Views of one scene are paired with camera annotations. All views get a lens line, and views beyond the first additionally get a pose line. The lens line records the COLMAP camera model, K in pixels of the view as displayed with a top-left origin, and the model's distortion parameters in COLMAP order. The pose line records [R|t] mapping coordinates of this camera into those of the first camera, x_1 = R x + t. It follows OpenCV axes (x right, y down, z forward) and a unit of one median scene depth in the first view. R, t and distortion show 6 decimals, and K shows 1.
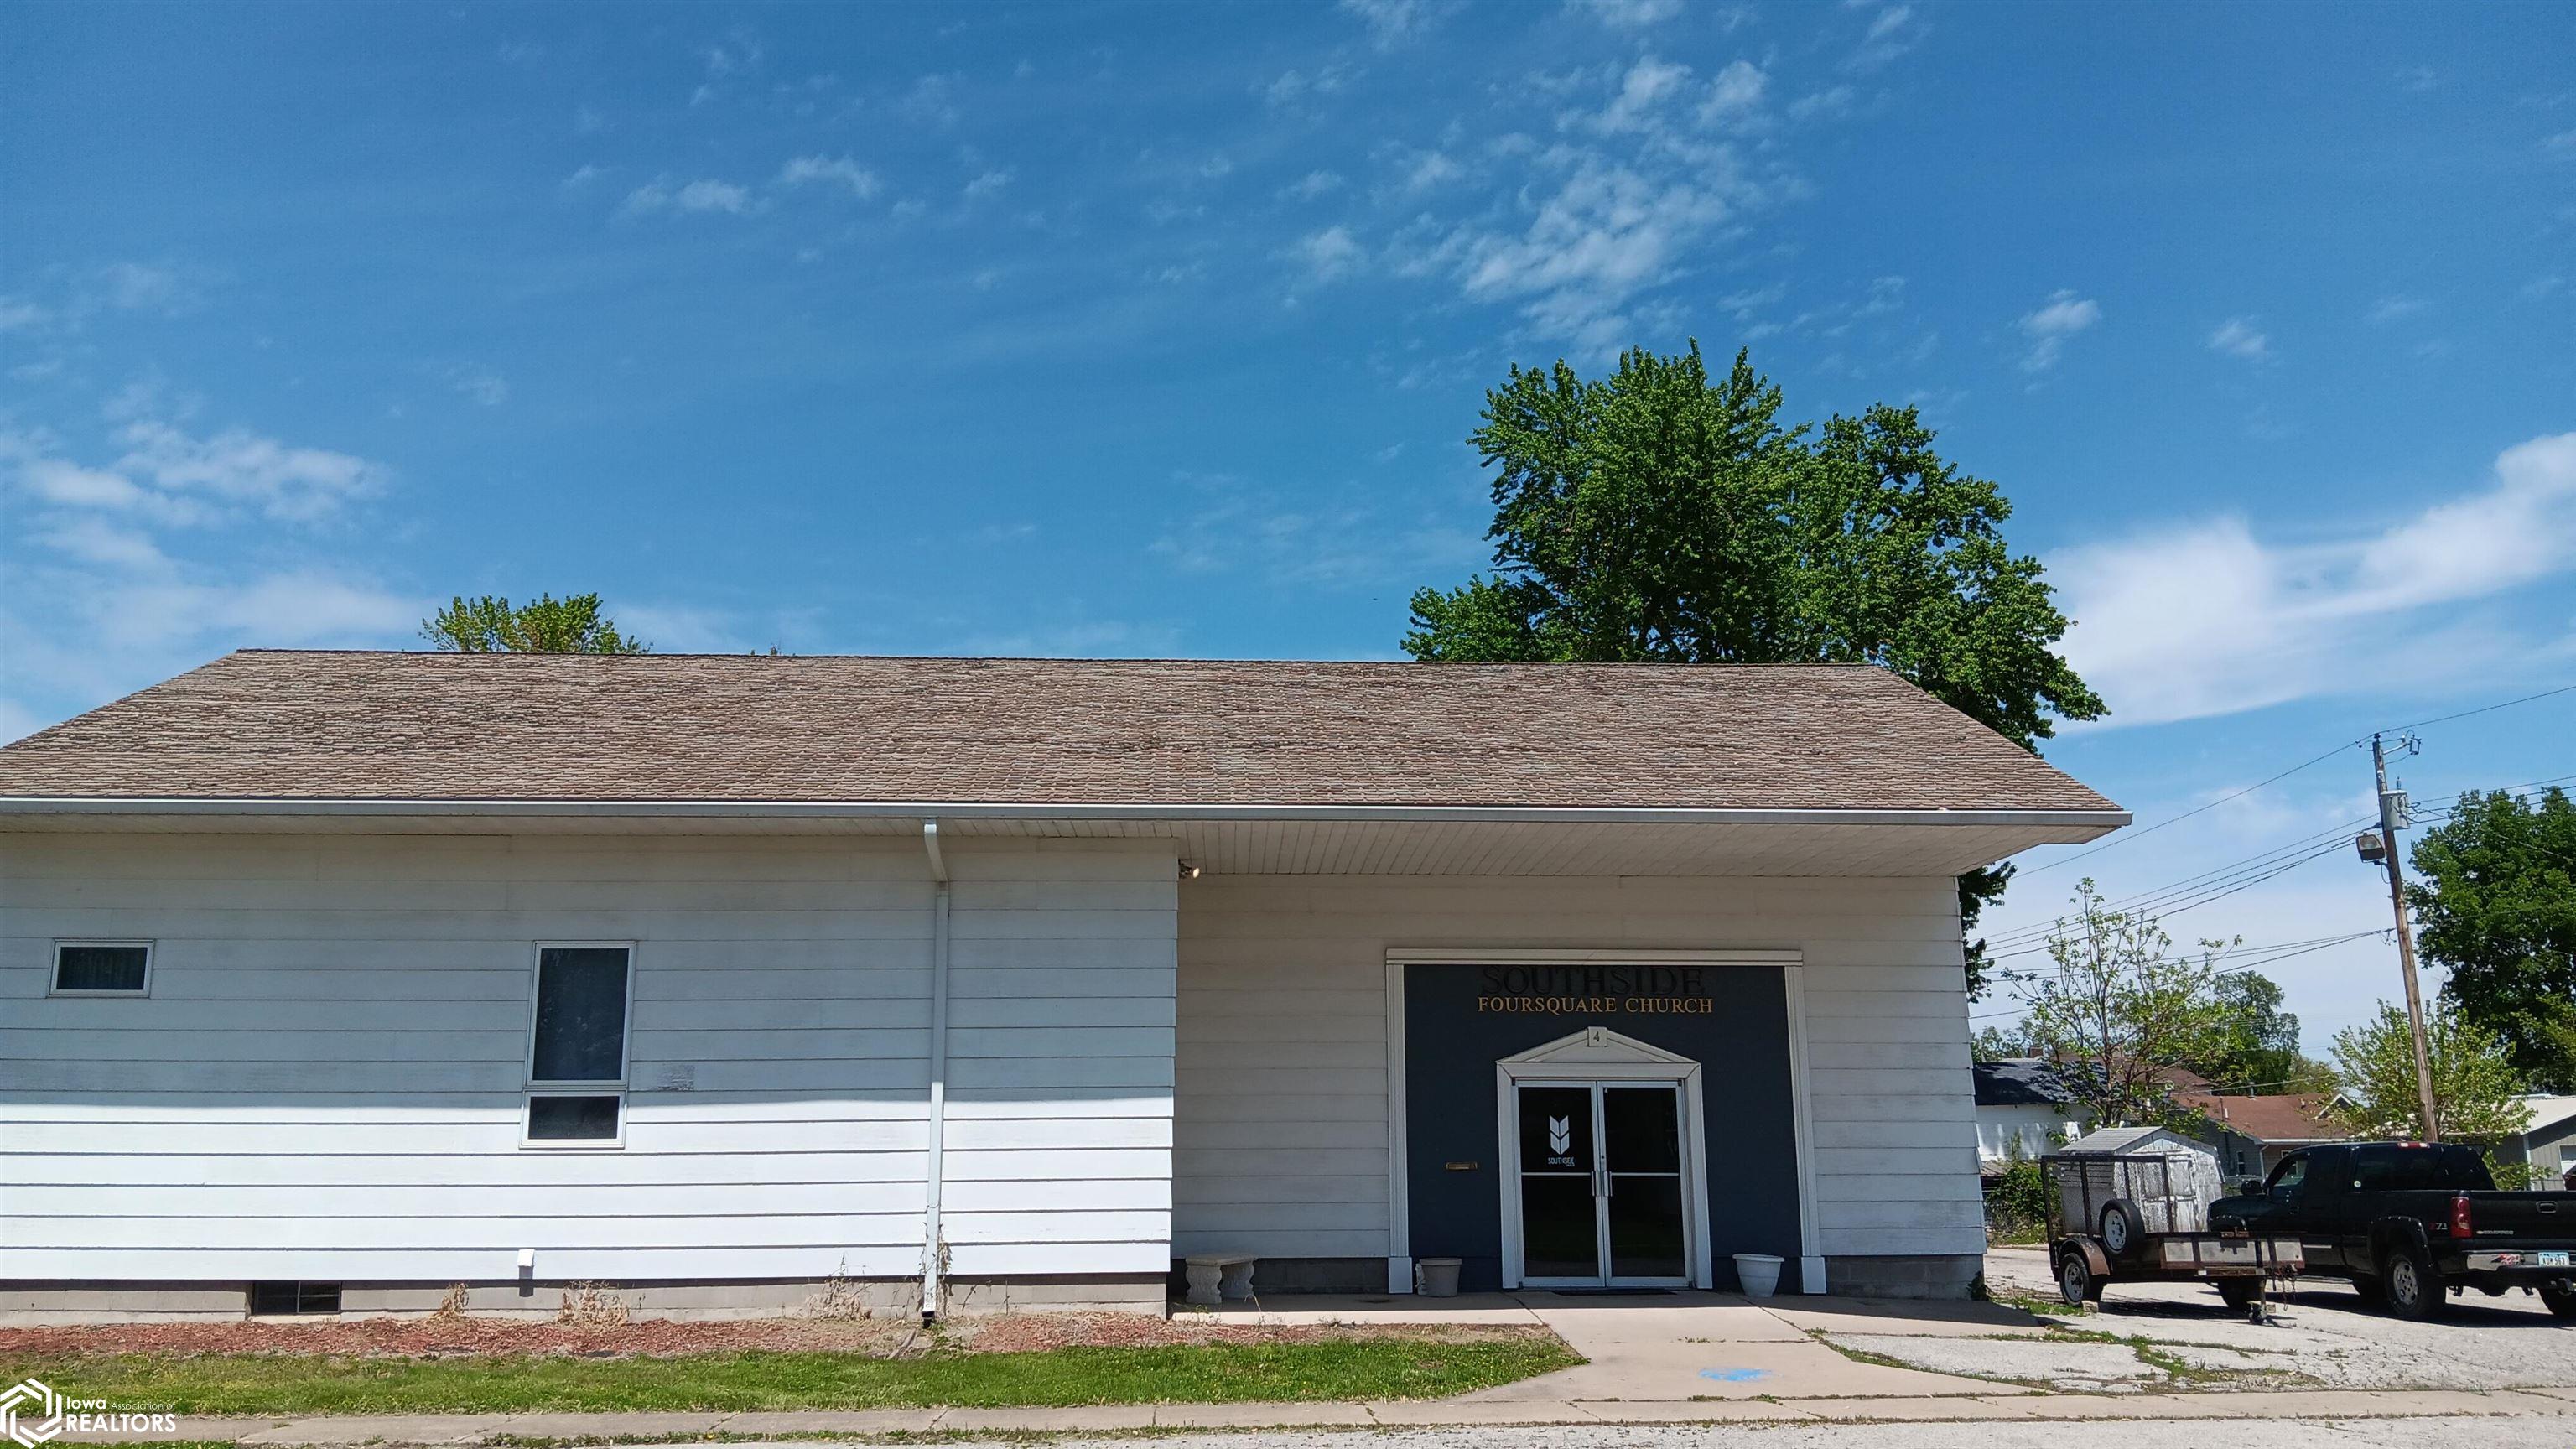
lens RADIAL K [[2007.3, 0, 1308.3], [0, 2007.3, 685.0], [0, 0, 1]] dist [0.065077, -0.131136]
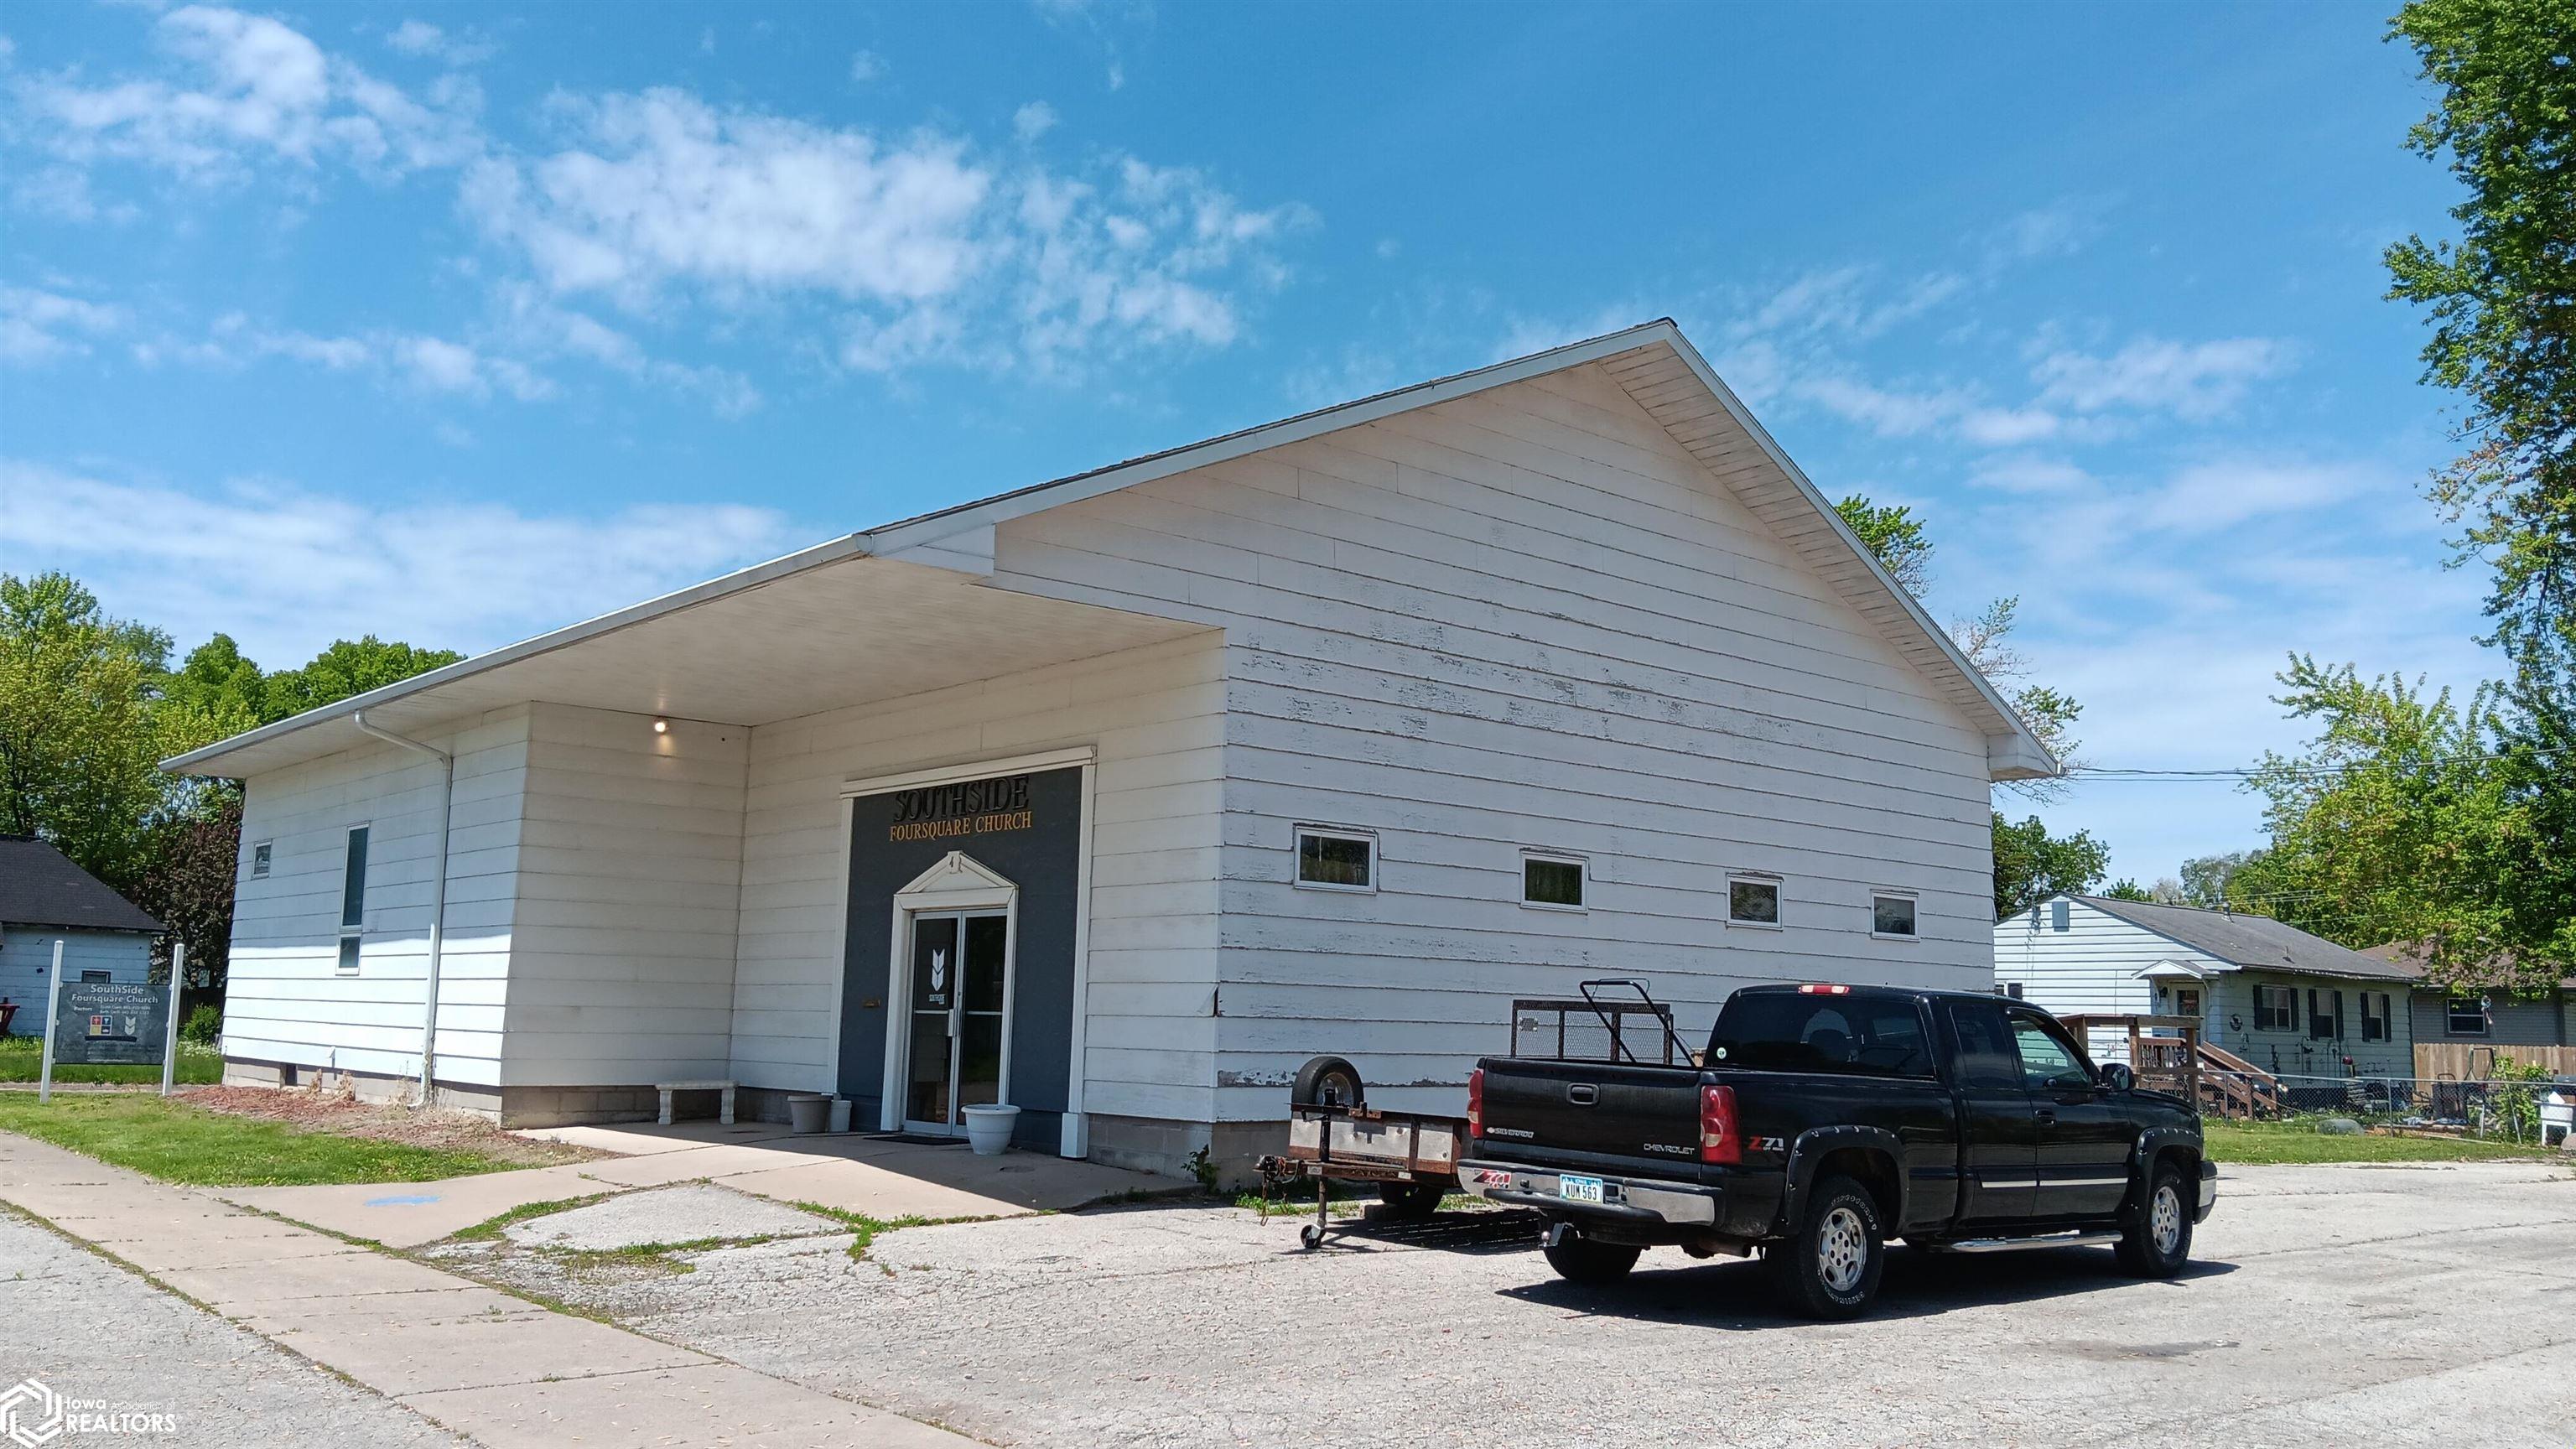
lens RADIAL K [[2007.3, 0, 1307.1], [0, 2007.3, 684.7], [0, 0, 1]] dist [0.065077, -0.131136]
pose [[0.615554, -0.110941, -0.780247, 0.974092], [0.156069, 0.987595, -0.017297, 0.141186], [0.772487, -0.111125, 0.625232, 0.588565]]
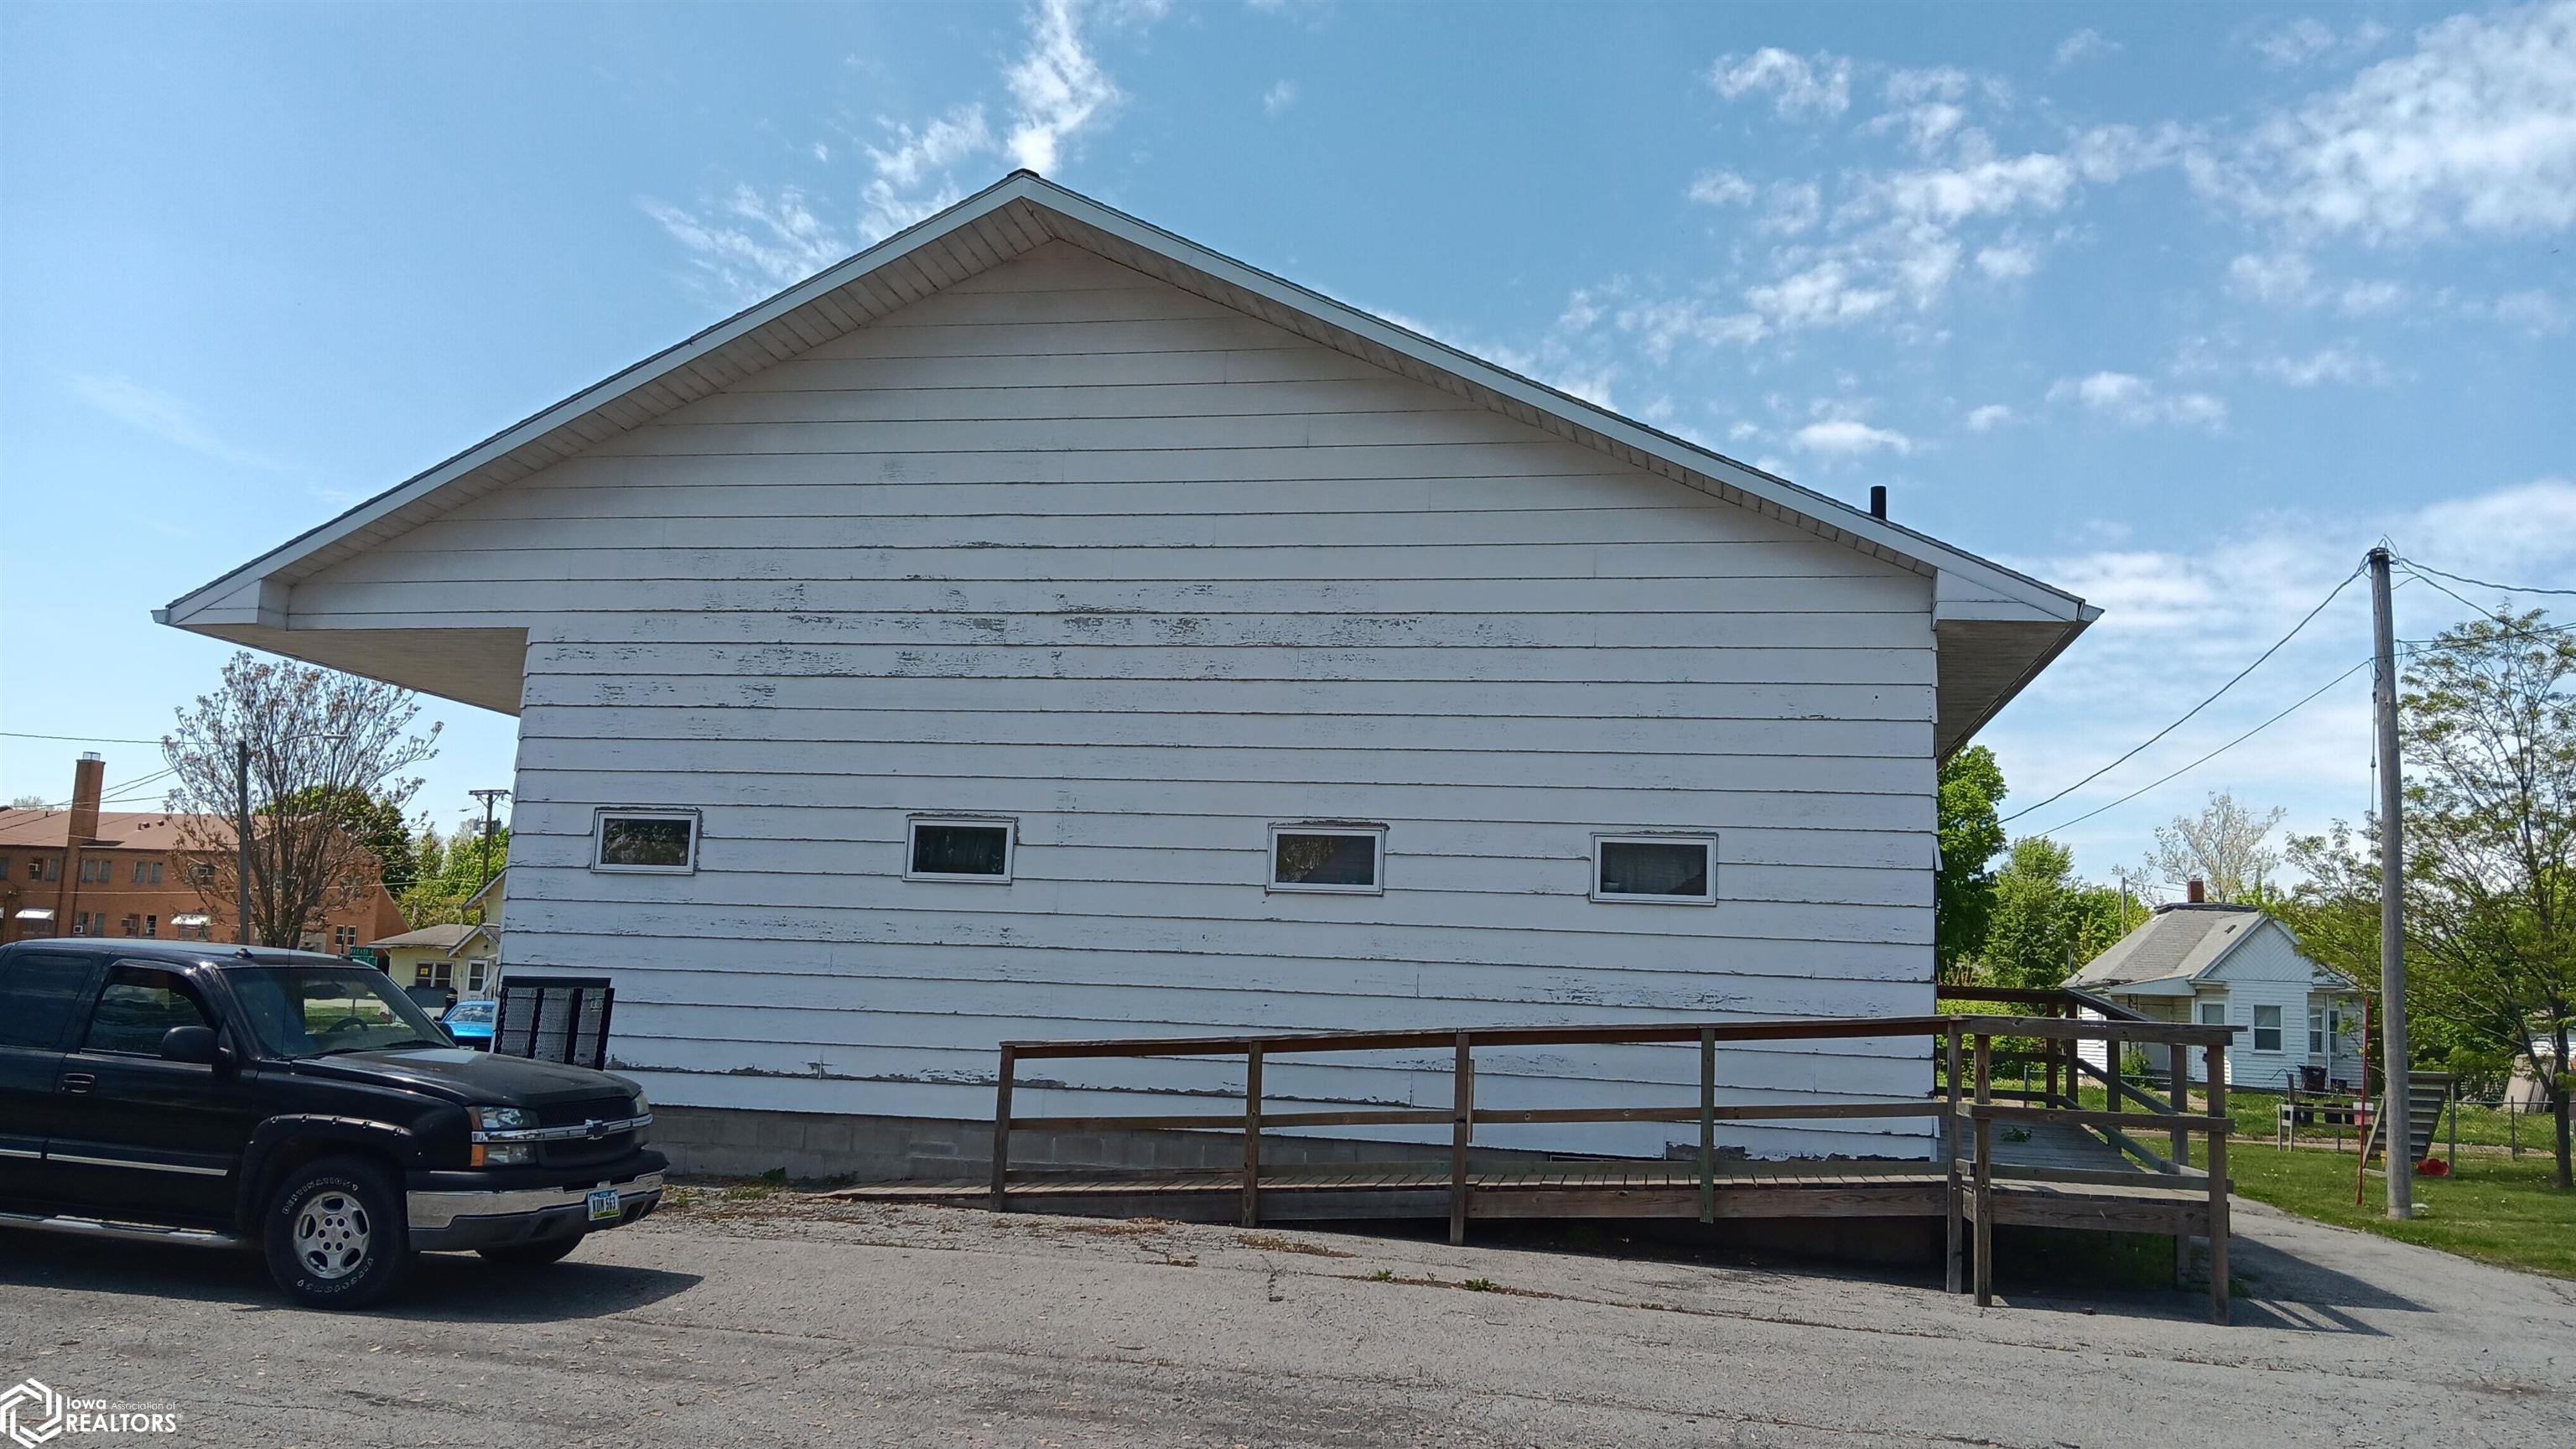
lens RADIAL K [[2007.3, 0, 1307.1], [0, 2007.3, 696.1], [0, 0, 1]] dist [0.065077, -0.131136]
pose [[-0.245076, -0.153181, -0.957326, 1.057415], [0.186596, 0.961525, -0.201622, 0.356115], [0.951378, -0.228046, -0.207064, 1.531962]]
